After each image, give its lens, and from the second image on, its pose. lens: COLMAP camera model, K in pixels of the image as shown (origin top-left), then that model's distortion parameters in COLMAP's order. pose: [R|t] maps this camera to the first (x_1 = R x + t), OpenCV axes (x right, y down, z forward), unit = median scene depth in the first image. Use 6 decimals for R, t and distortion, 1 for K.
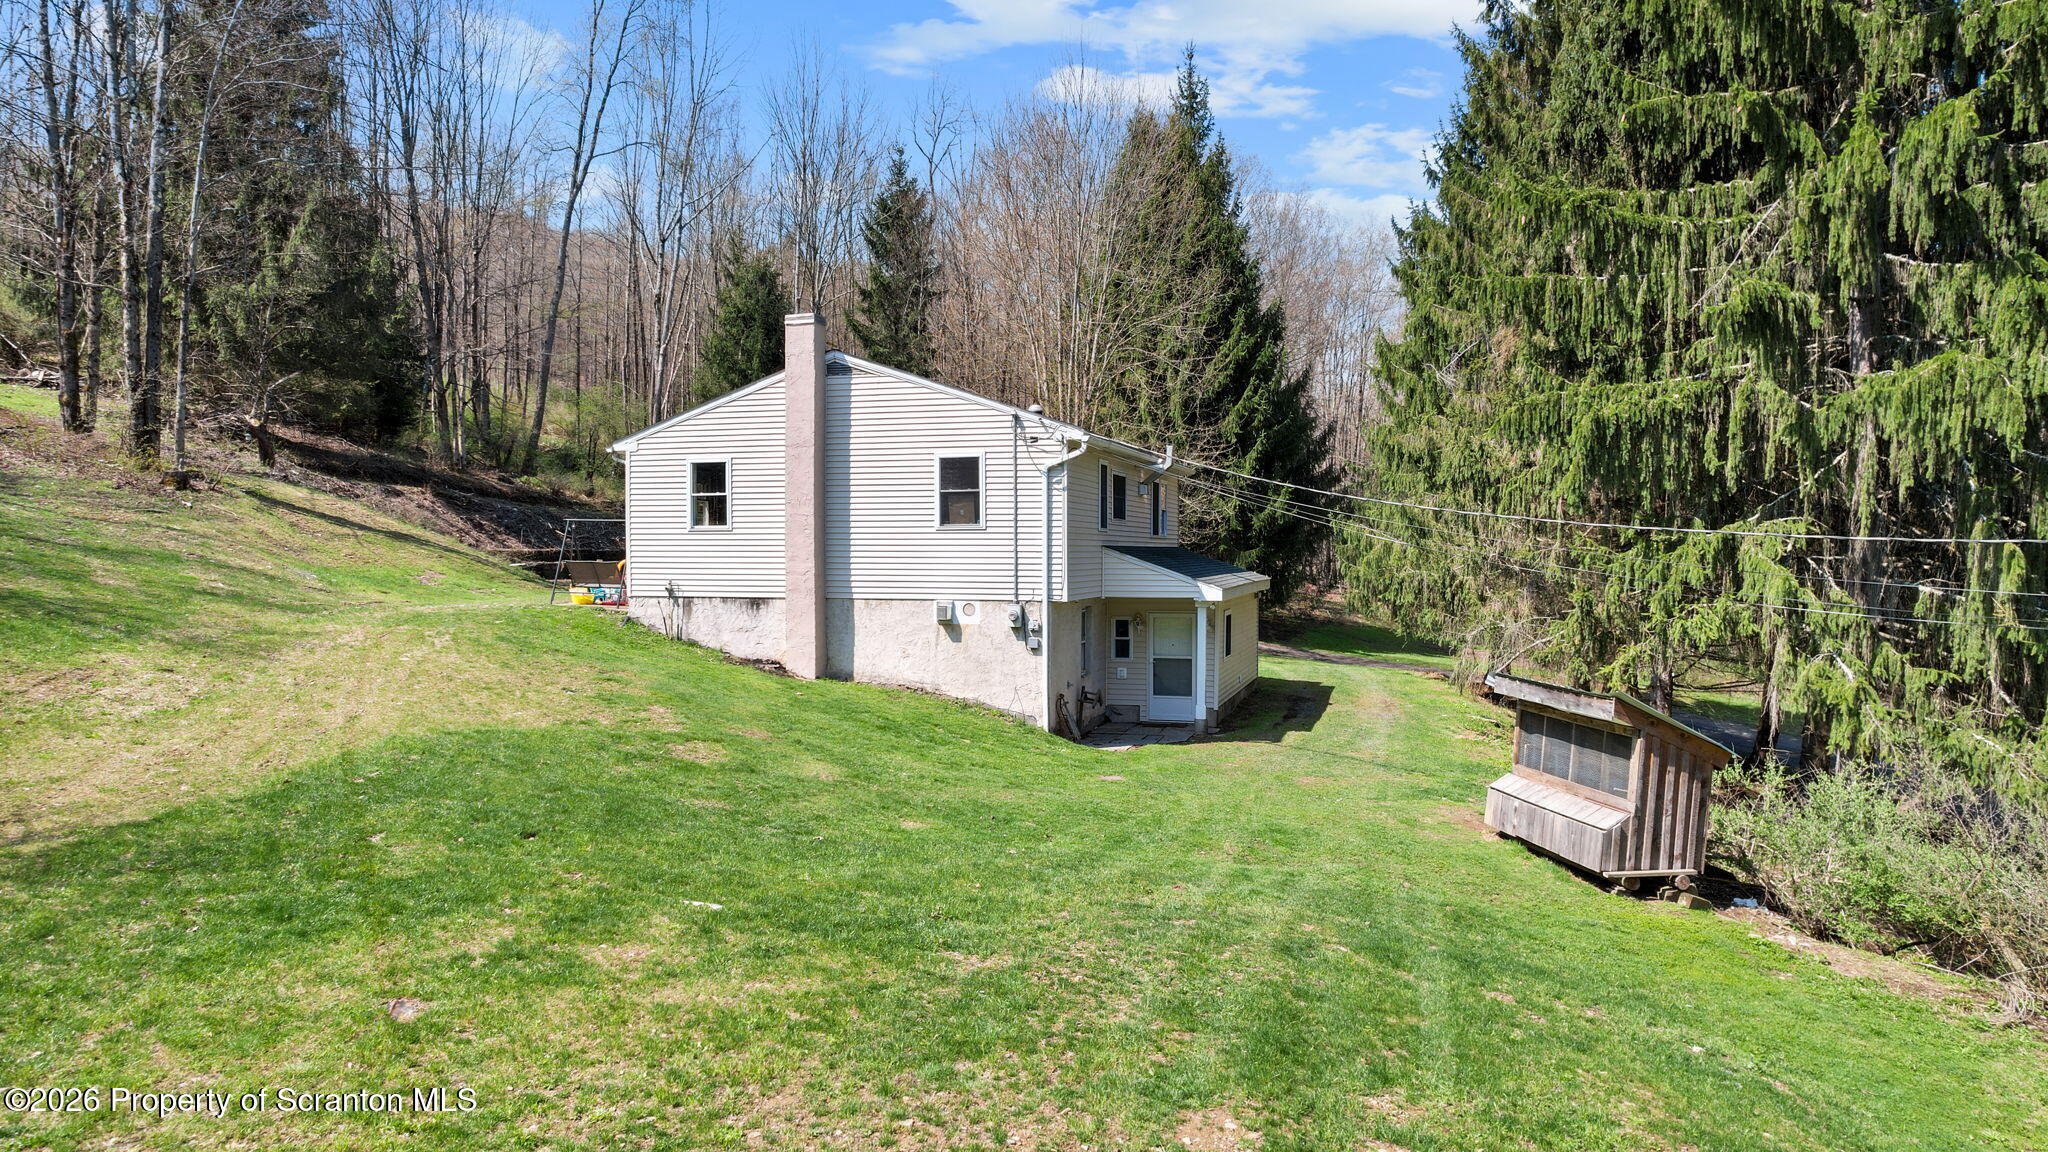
lens RADIAL K [[1287.6, 0, 1024.0], [0, 1287.6, 576.0], [0, 0, 1]] dist [-0.004438, -0.001169]
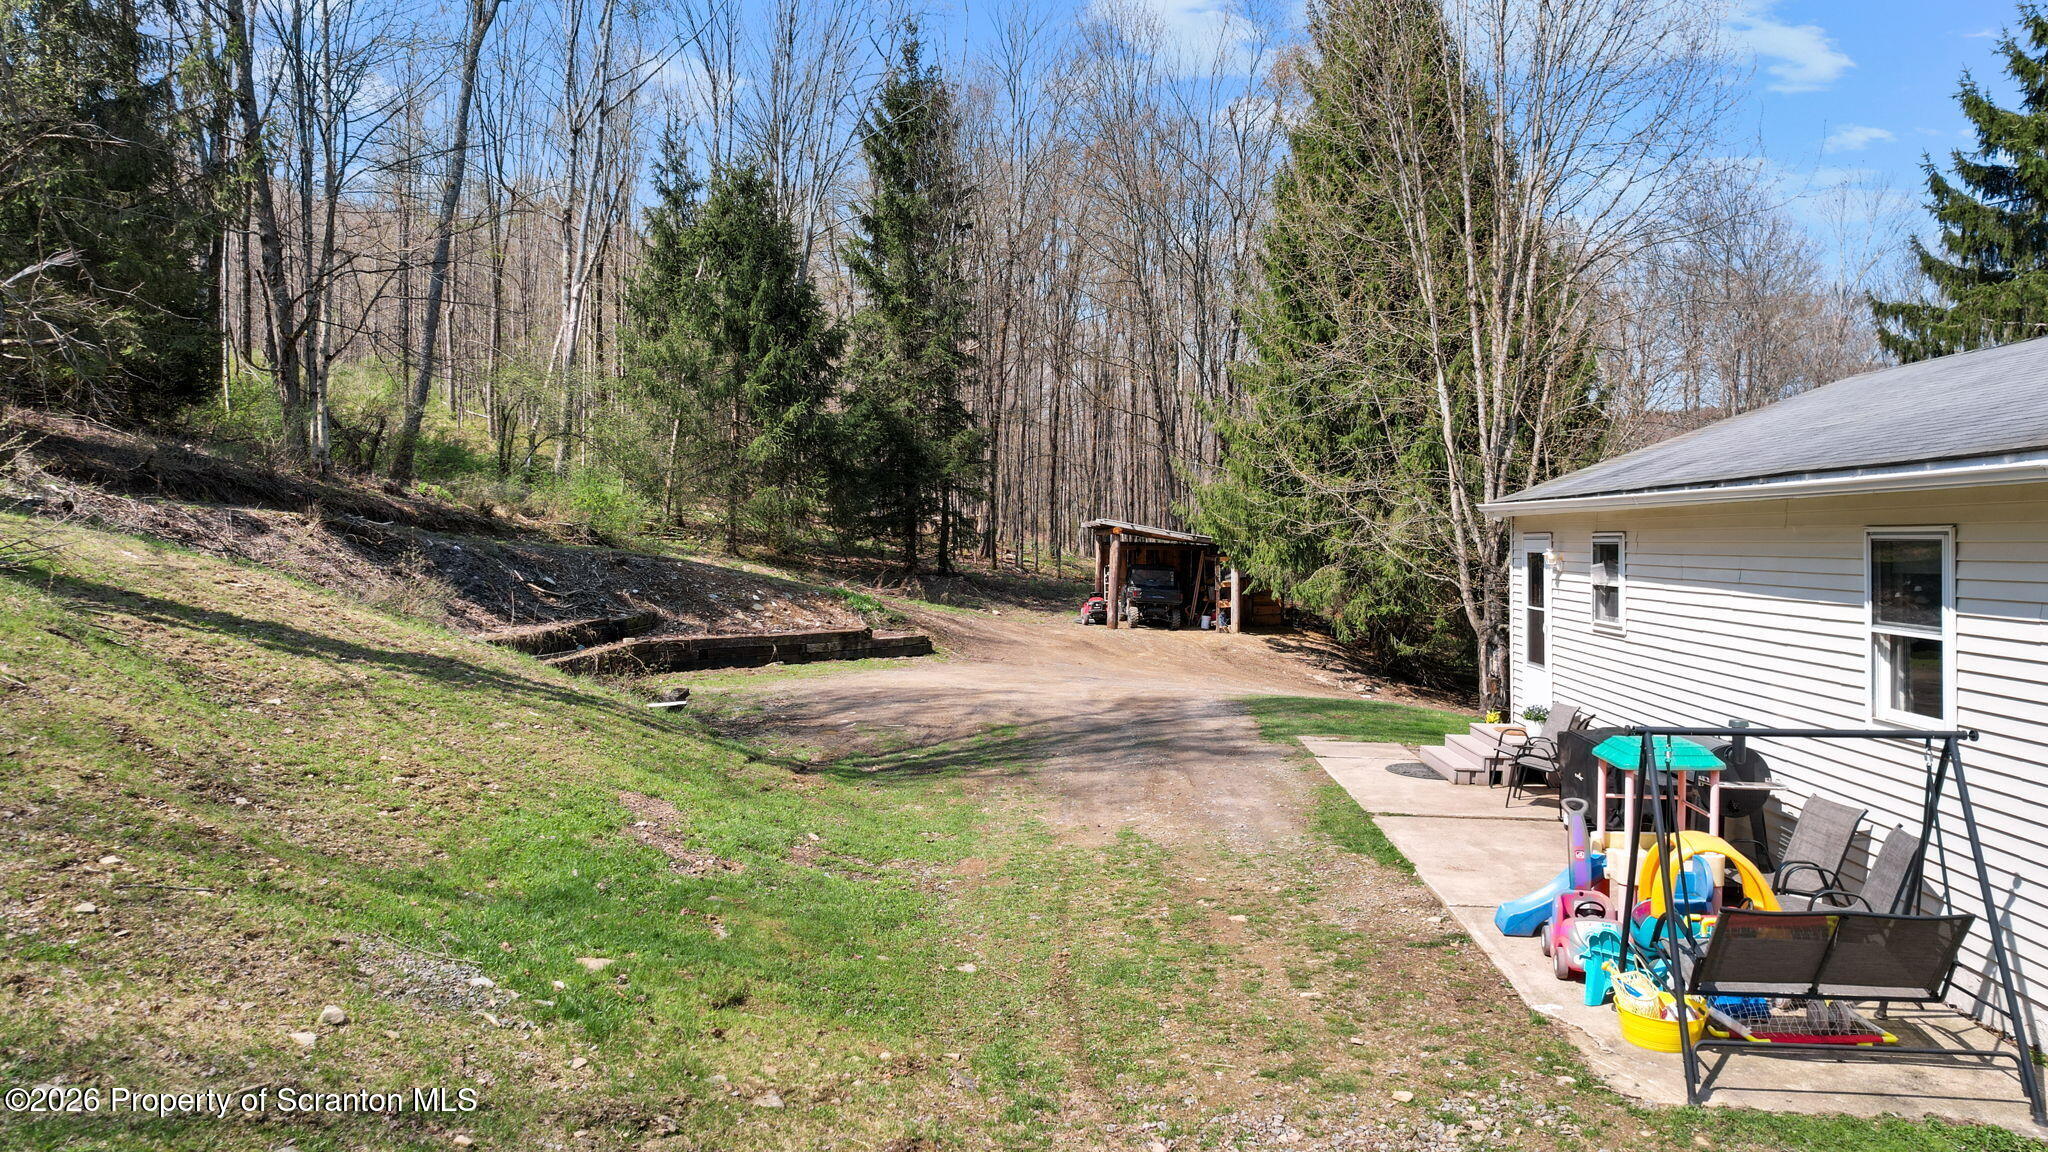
lens RADIAL K [[1287.6, 0, 1024.0], [0, 1287.6, 576.0], [0, 0, 1]] dist [-0.004438, -0.001169]
pose [[0.978023, -0.014956, 0.207959, -0.576453], [0.013740, 0.999879, 0.007288, -0.085357], [-0.208043, -0.004271, 0.978110, 0.861827]]
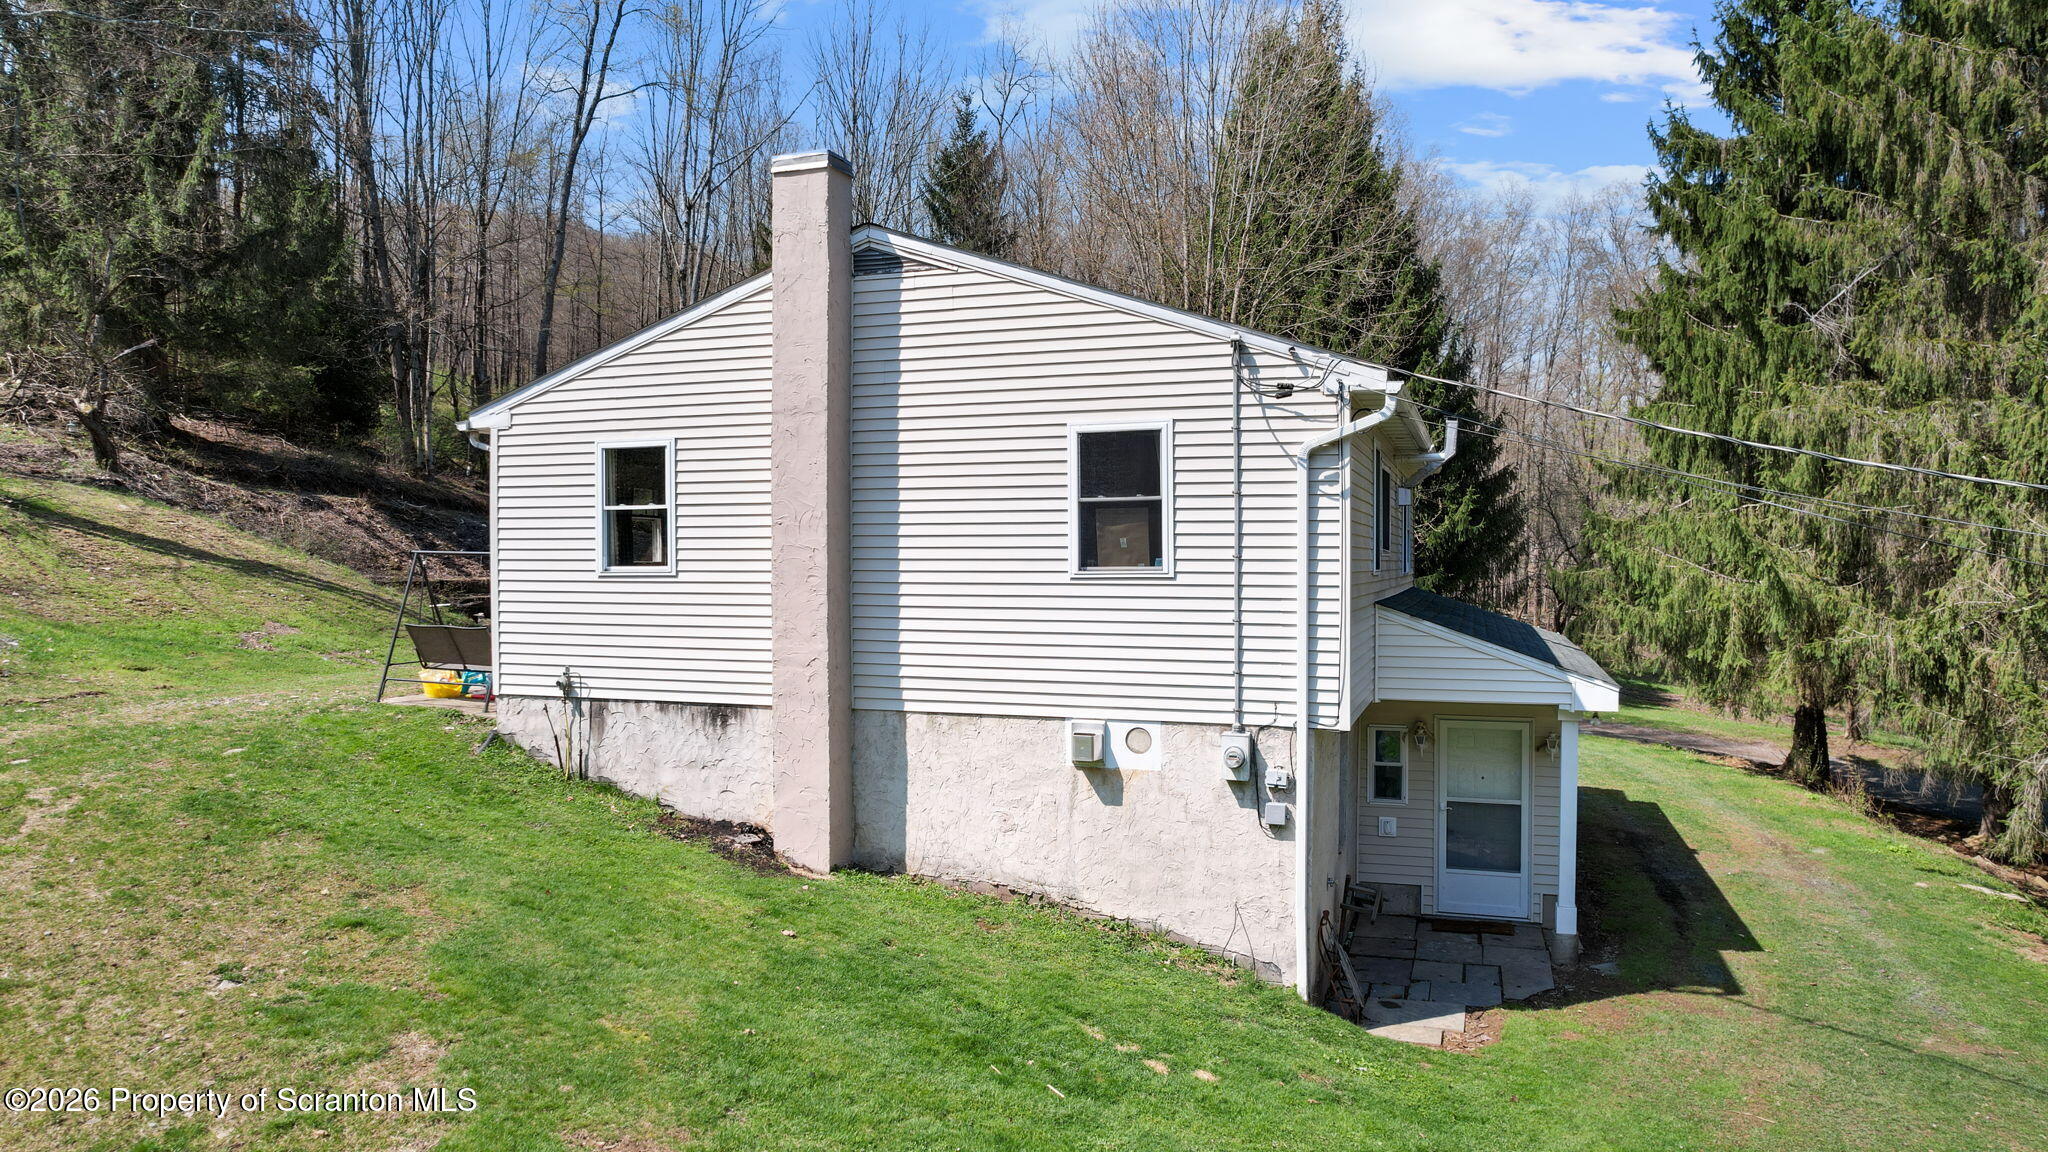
lens RADIAL K [[1287.6, 0, 1024.0], [0, 1287.6, 576.0], [0, 0, 1]] dist [-0.004438, -0.001169]
pose [[0.998946, -0.000371, -0.045902, -0.060669], [0.000051, 0.999976, -0.006979, -0.031635], [0.045904, 0.006969, 0.998922, 0.481287]]
